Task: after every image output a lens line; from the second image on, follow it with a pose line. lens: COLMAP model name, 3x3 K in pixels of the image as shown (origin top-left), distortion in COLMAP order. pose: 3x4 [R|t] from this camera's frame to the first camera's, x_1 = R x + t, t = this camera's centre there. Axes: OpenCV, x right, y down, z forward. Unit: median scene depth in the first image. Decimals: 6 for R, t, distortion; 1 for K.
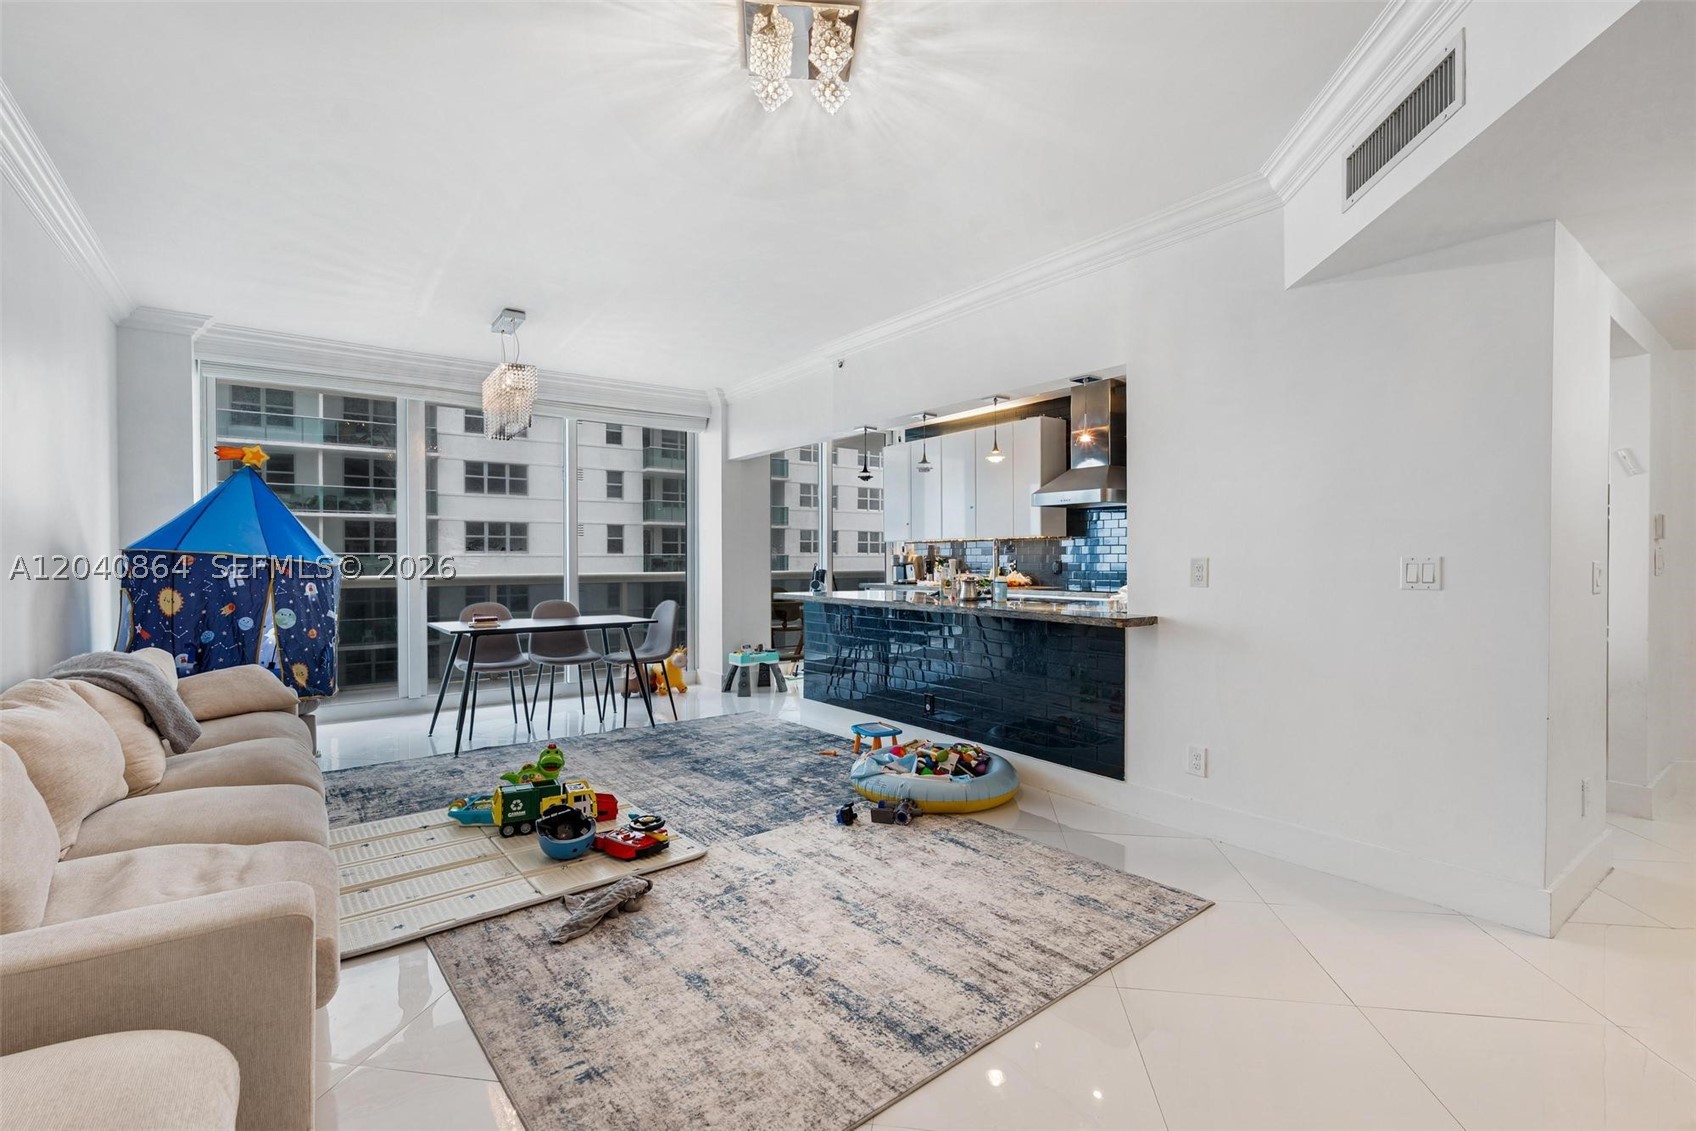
lens RADIAL K [[765.7, 0, 841.6], [0, 765.7, 562.0], [0, 0, 1]] dist [-0.004996, 0.000257]
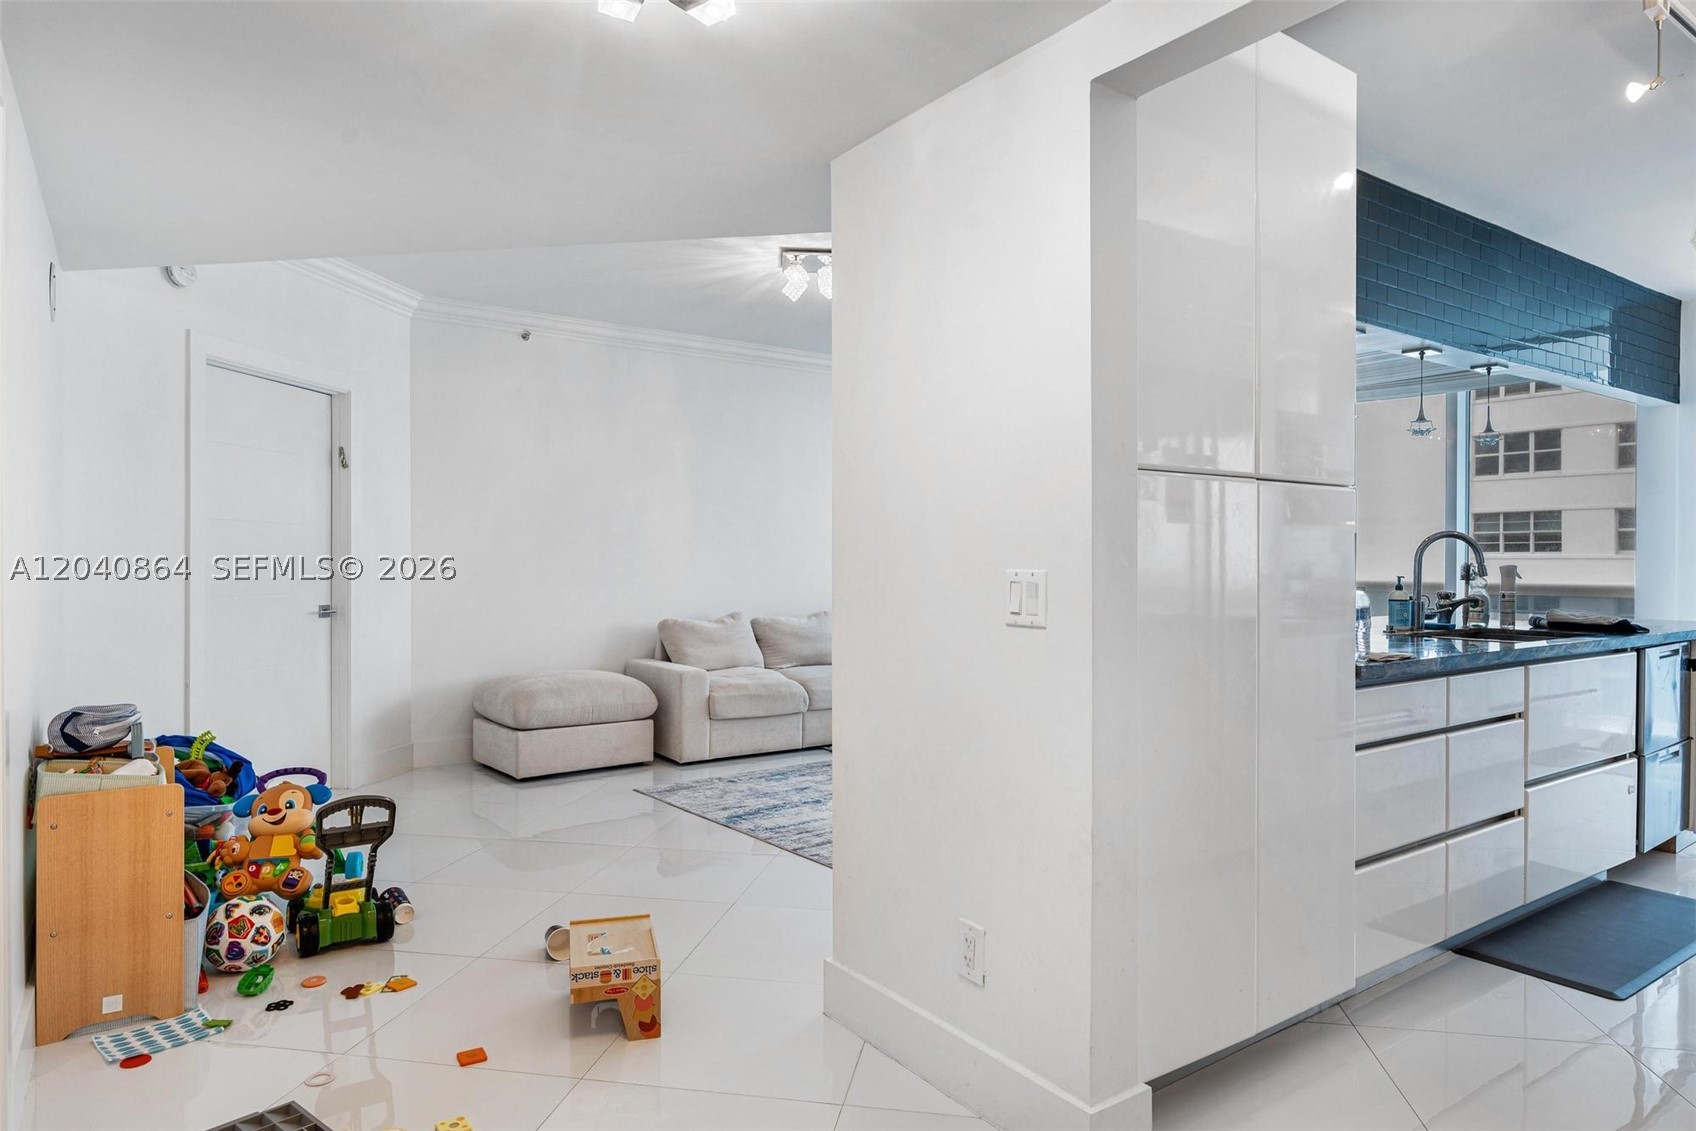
lens RADIAL K [[998.7, 0, 839.7], [0, 998.7, 552.8], [0, 0, 1]] dist [-0.005686, 0.005446]
pose [[-0.022540, -0.006122, -0.999727, 1.466639], [-0.004983, 0.999970, -0.006011, -0.009937], [0.999734, 0.004846, -0.022570, 0.744594]]
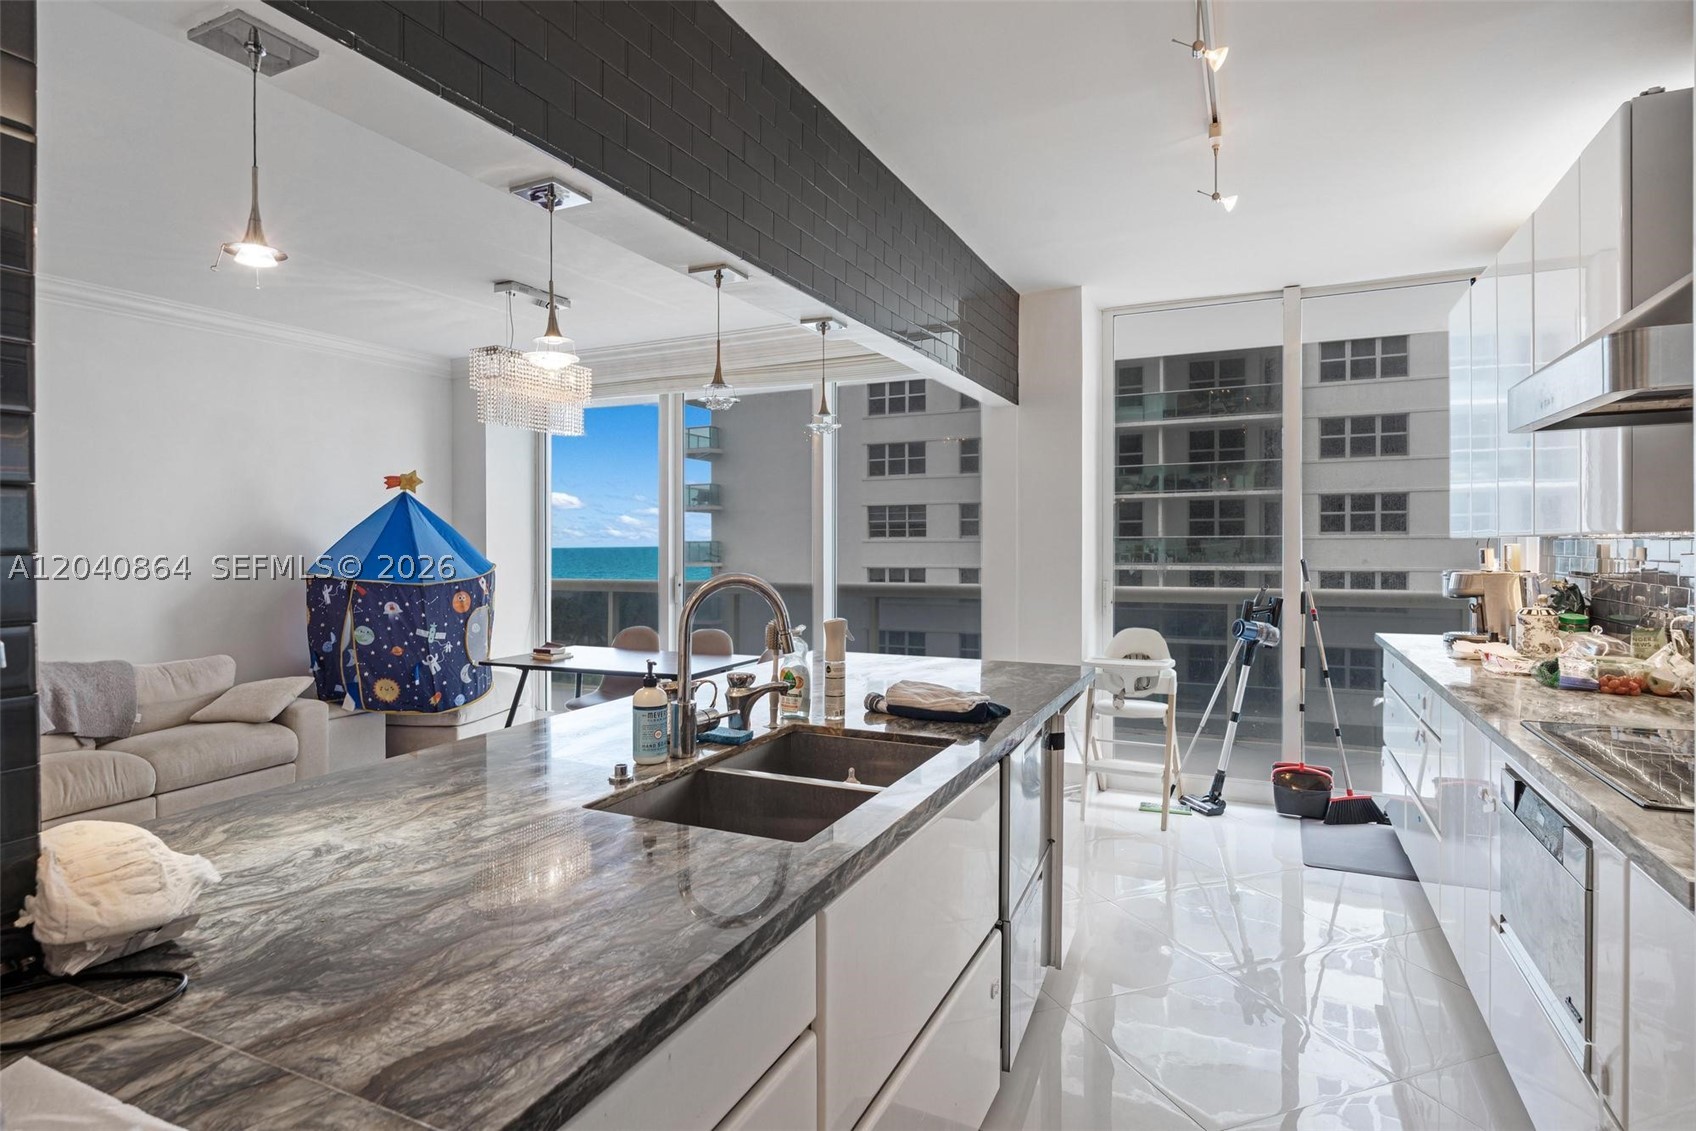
lens RADIAL K [[895.2, 0, 835.0], [0, 895.2, 542.5], [0, 0, 1]] dist [0.001484, 0.001161]
pose [[0.480869, -0.001848, -0.876791, 0.842712], [0.004479, 0.999990, 0.000349, -0.065423], [0.876781, -0.004095, 0.480872, 1.196345]]
